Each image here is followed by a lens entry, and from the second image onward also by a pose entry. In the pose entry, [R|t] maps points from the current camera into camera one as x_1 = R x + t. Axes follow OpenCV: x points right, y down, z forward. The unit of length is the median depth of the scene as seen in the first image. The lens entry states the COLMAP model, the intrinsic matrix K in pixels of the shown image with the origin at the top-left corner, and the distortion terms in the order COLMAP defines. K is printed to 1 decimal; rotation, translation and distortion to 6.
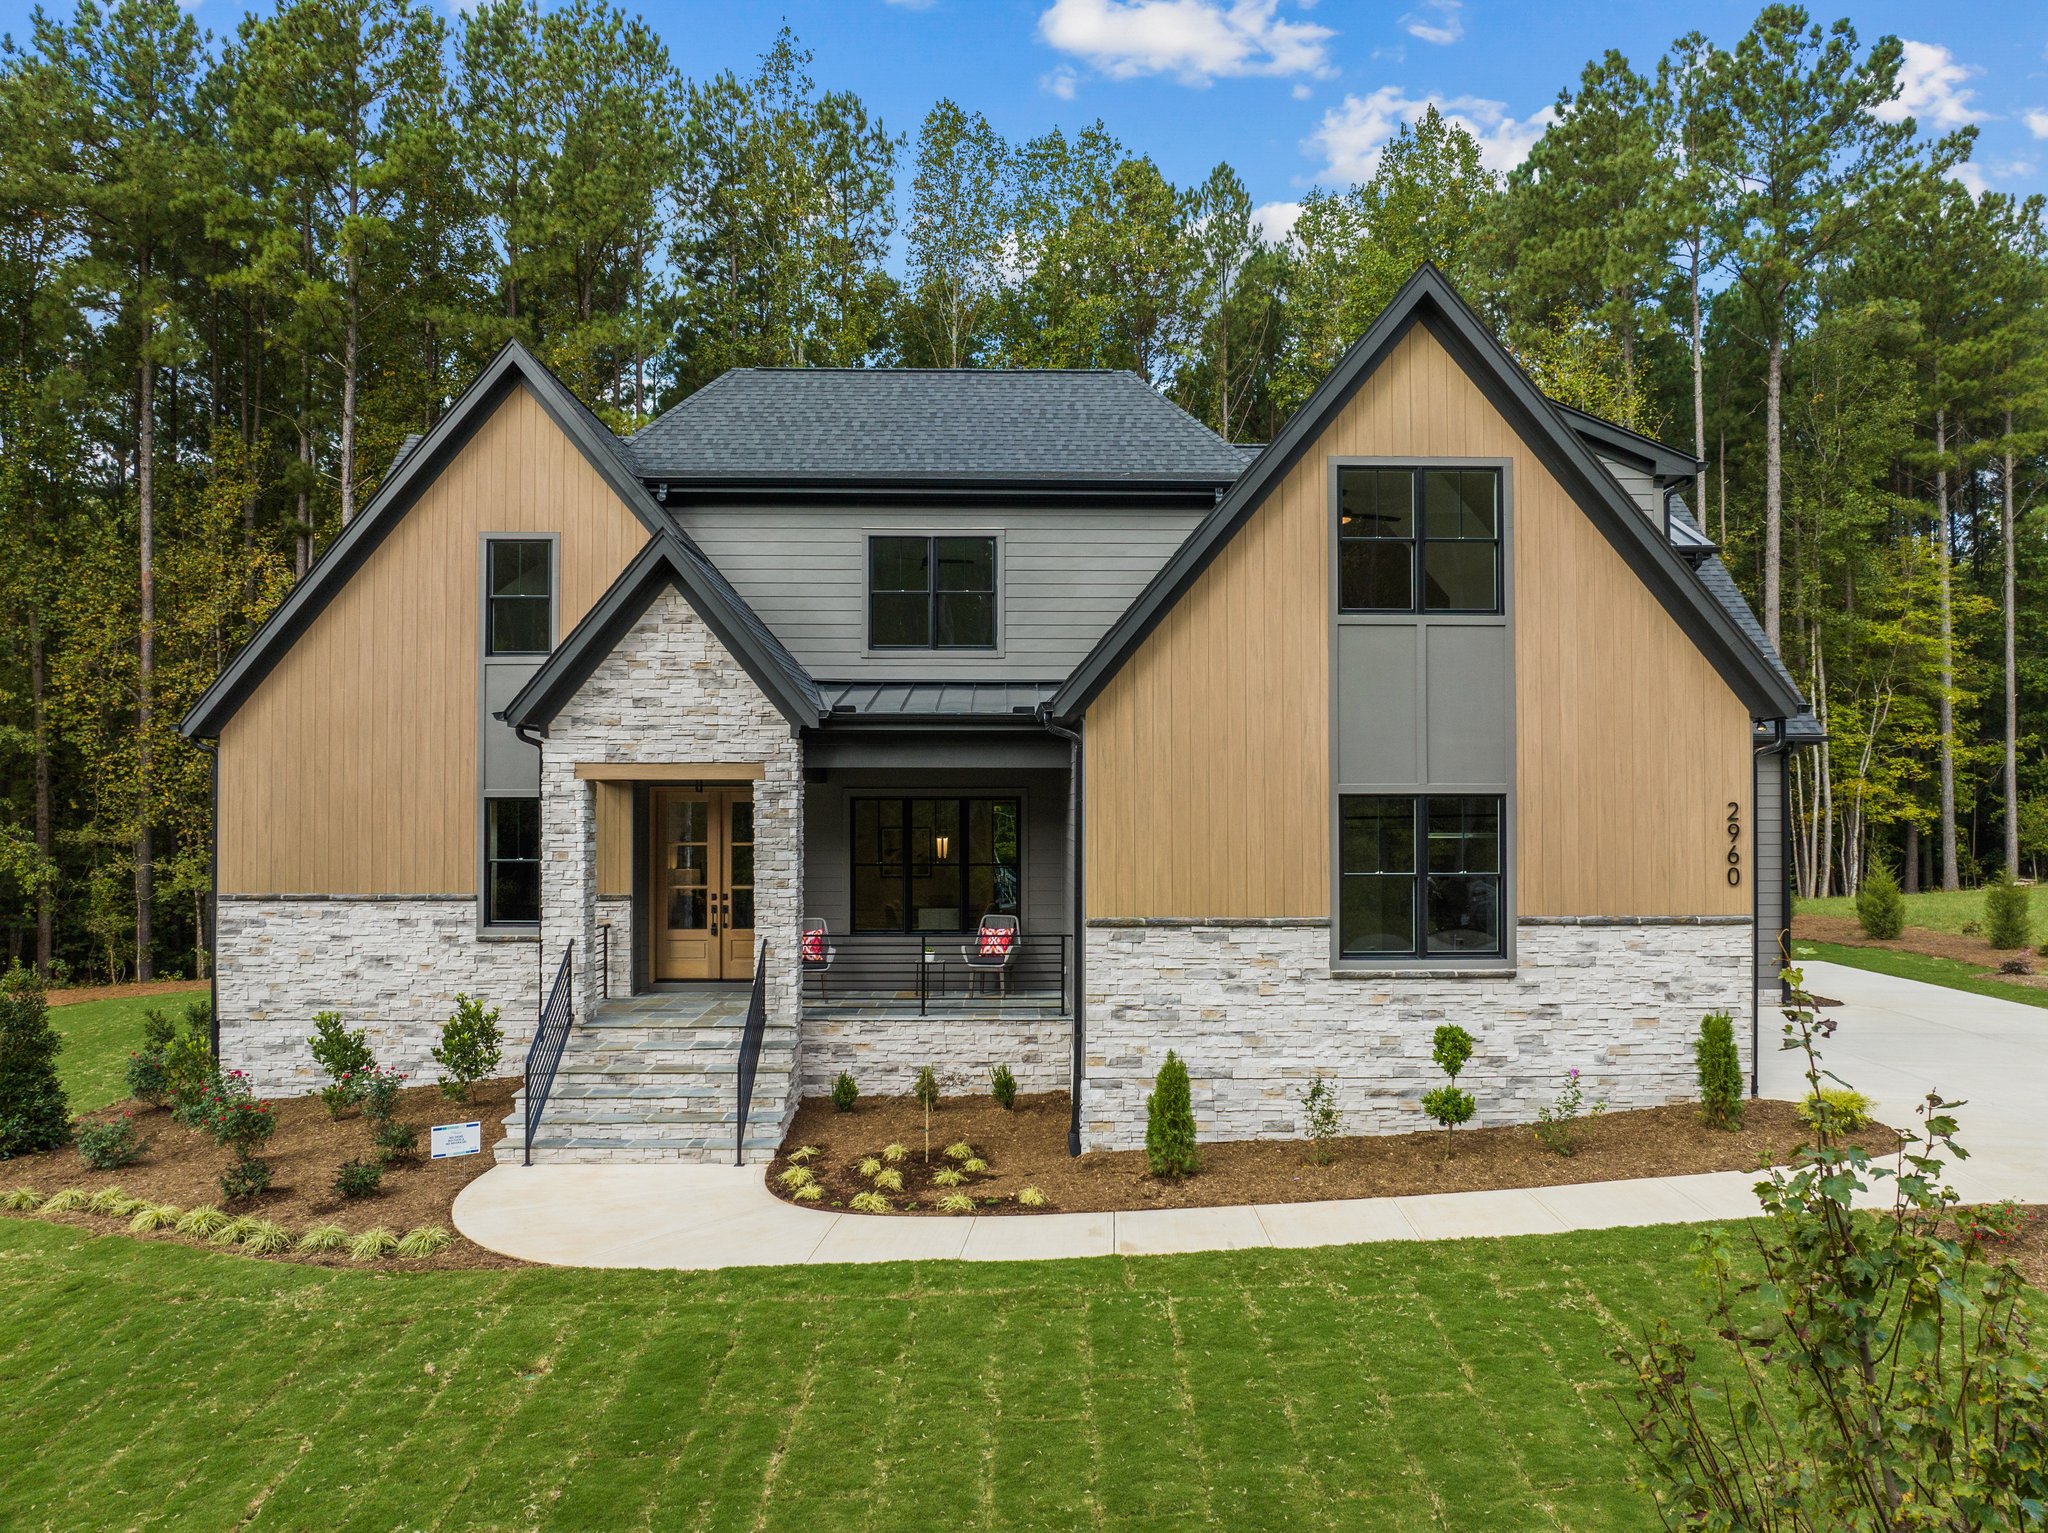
lens RADIAL K [[1452.8, 0, 1036.1], [0, 1452.8, 778.9], [0, 0, 1]] dist [-0.040833, 0.005090]
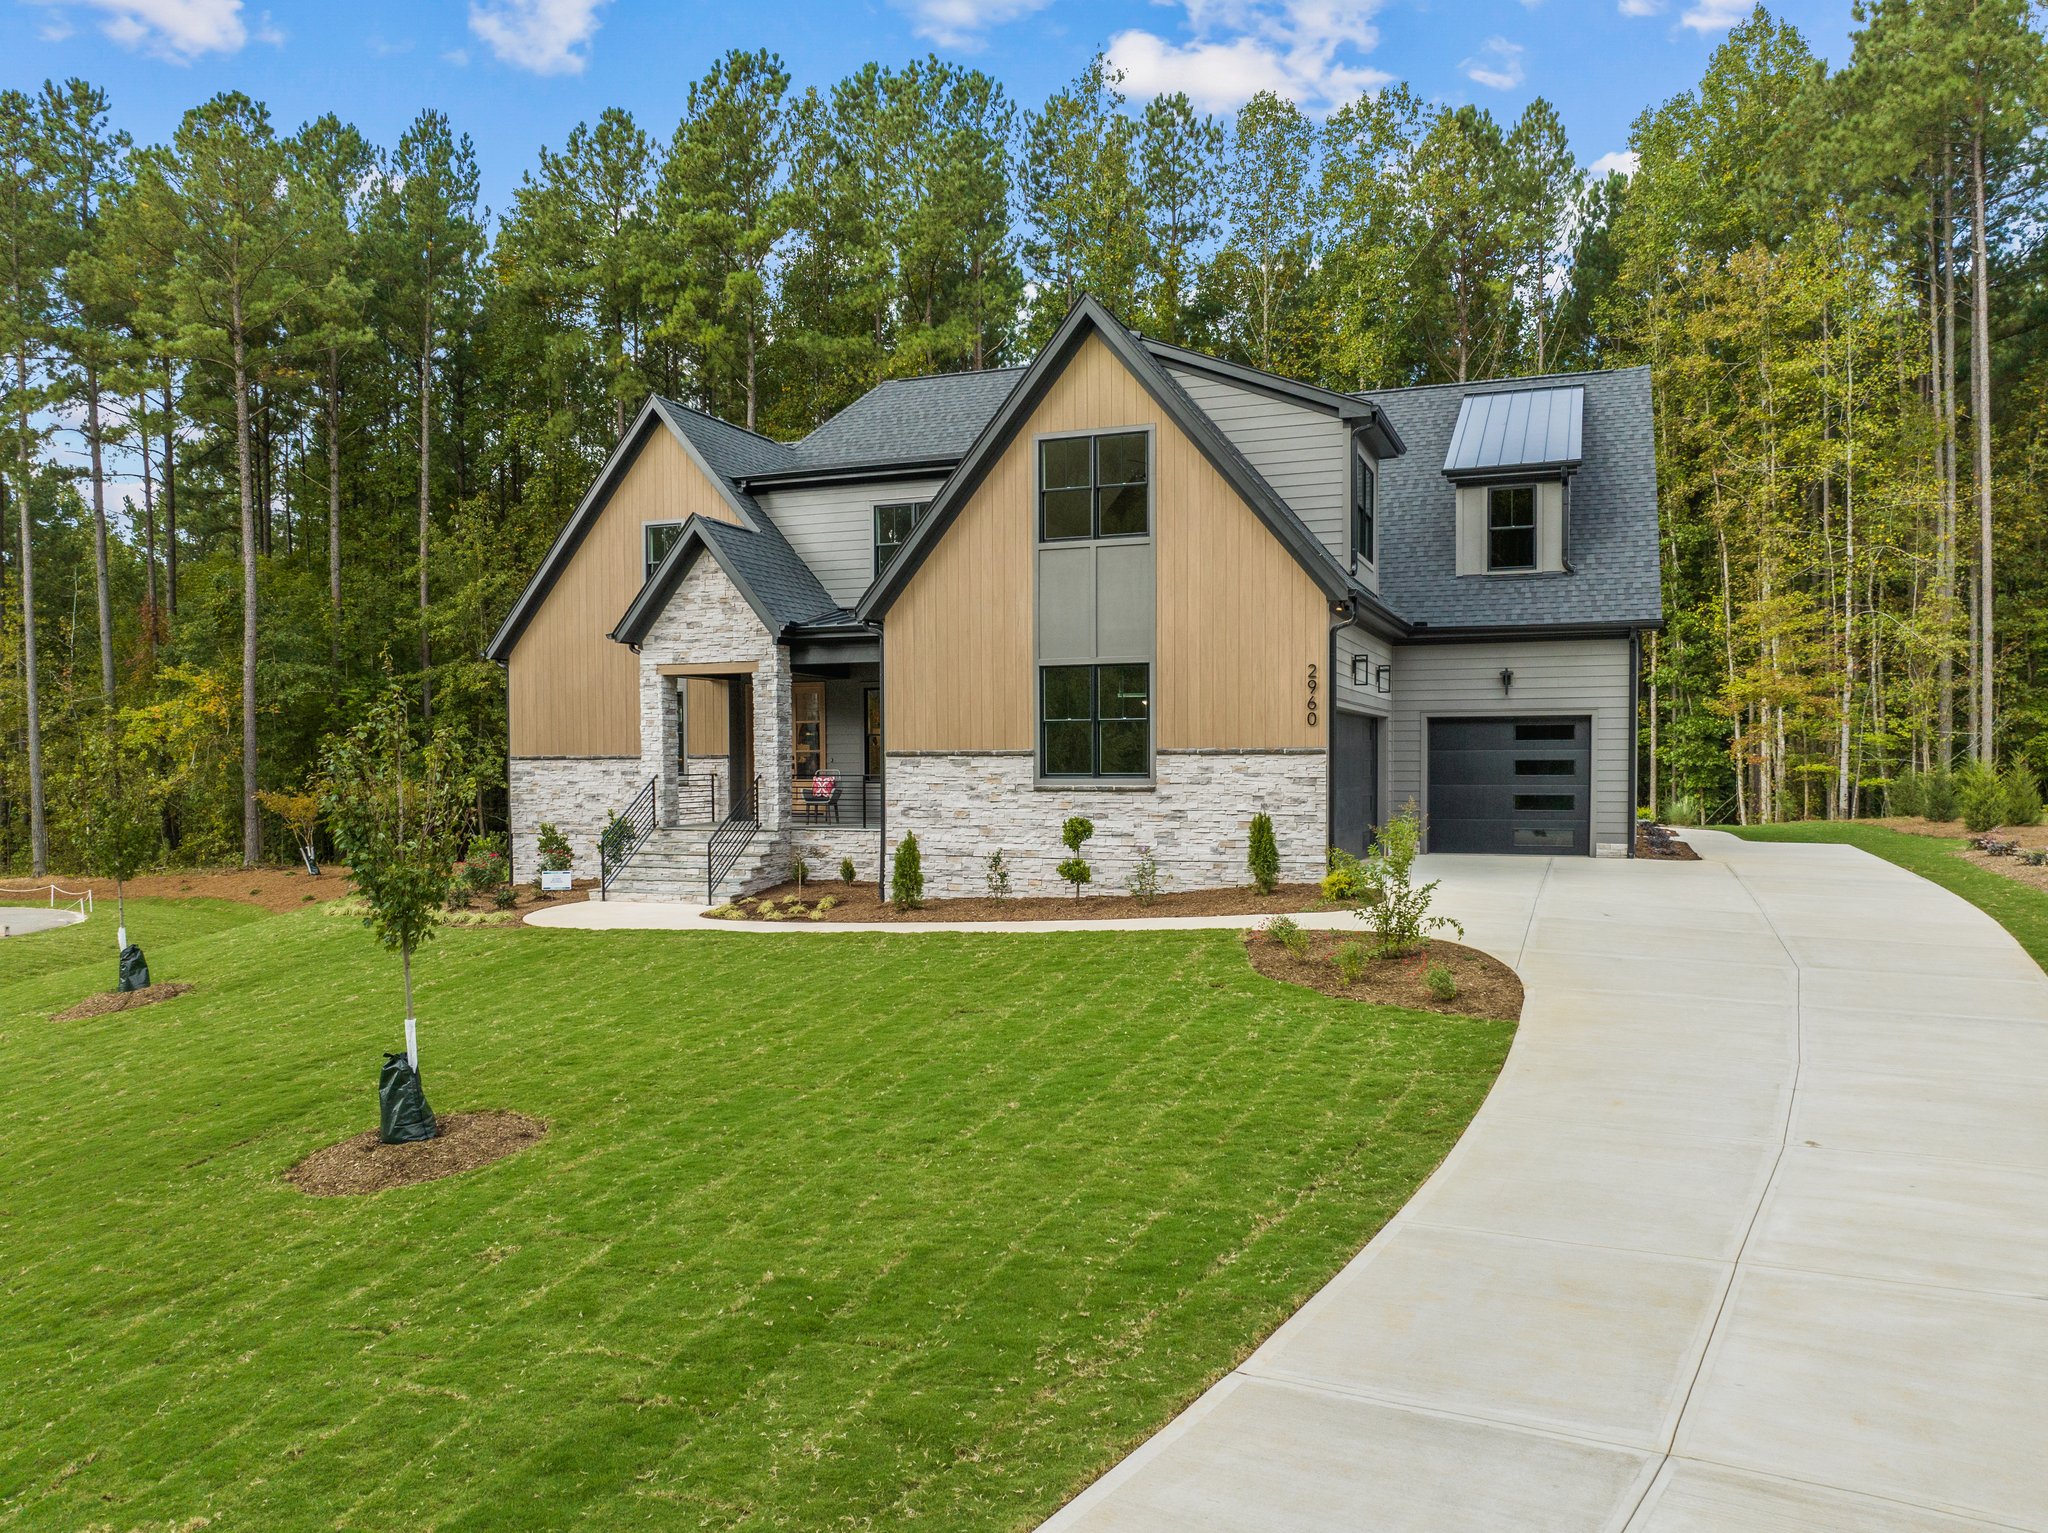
lens RADIAL K [[1464.4, 0, 1034.6], [0, 1464.4, 808.7], [0, 0, 1]] dist [-0.040035, -0.004062]
pose [[0.923789, 0.009341, -0.382788, 0.685387], [0.010481, 0.998711, 0.049664, 0.072097], [0.382759, -0.049891, 0.922500, -0.336073]]
